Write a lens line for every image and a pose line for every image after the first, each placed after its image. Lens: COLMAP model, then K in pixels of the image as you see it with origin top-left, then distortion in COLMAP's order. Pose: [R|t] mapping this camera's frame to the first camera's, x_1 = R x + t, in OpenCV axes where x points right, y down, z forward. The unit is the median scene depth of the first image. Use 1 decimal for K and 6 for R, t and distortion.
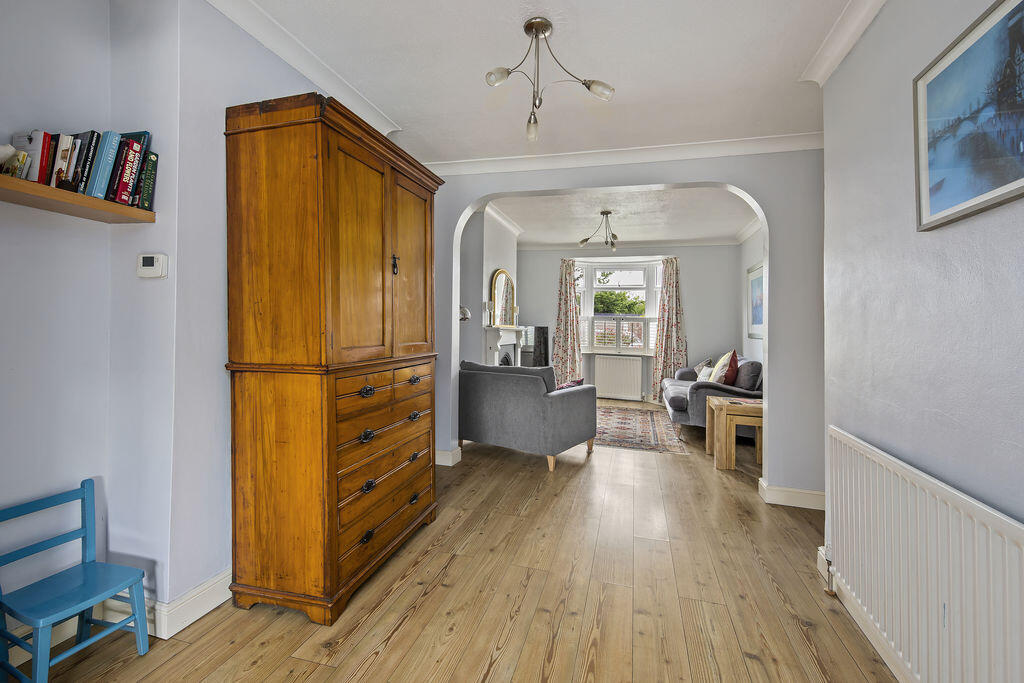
lens RADIAL K [[451.5, 0, 510.5], [0, 451.5, 312.1], [0, 0, 1]] dist [0.000307, 0.000000]
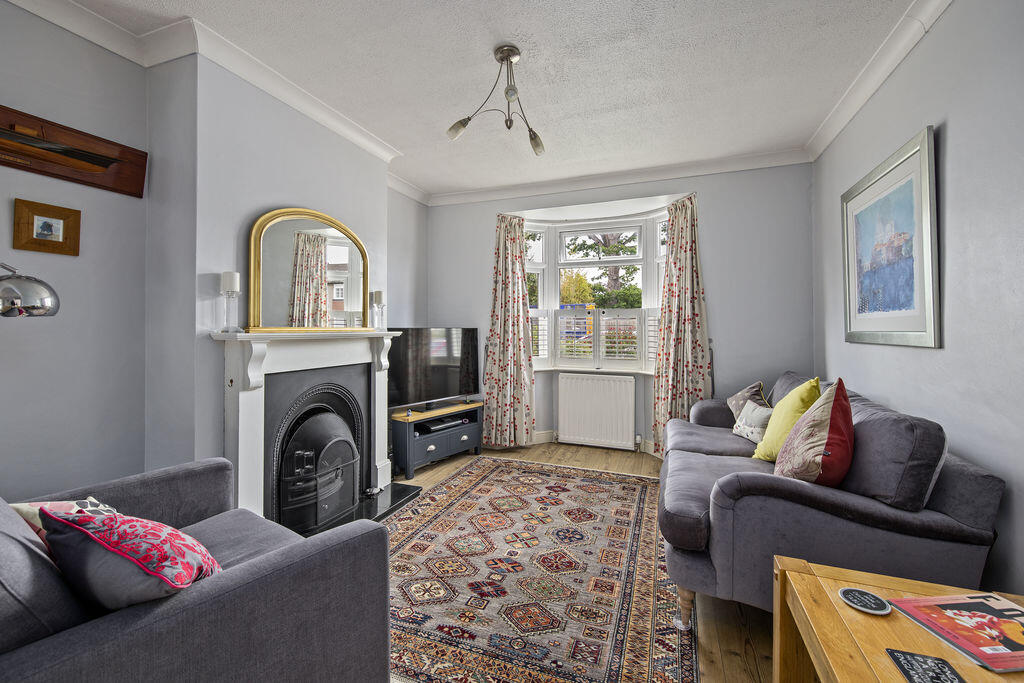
lens RADIAL K [[431.6, 0, 514.6], [0, 431.6, 330.2], [0, 0, 1]] dist [-0.000431, -0.000171]
pose [[0.997376, -0.023700, -0.068407, 0.178885], [0.026082, 0.999077, 0.034135, 0.017476], [0.067534, -0.035829, 0.997073, 0.442078]]
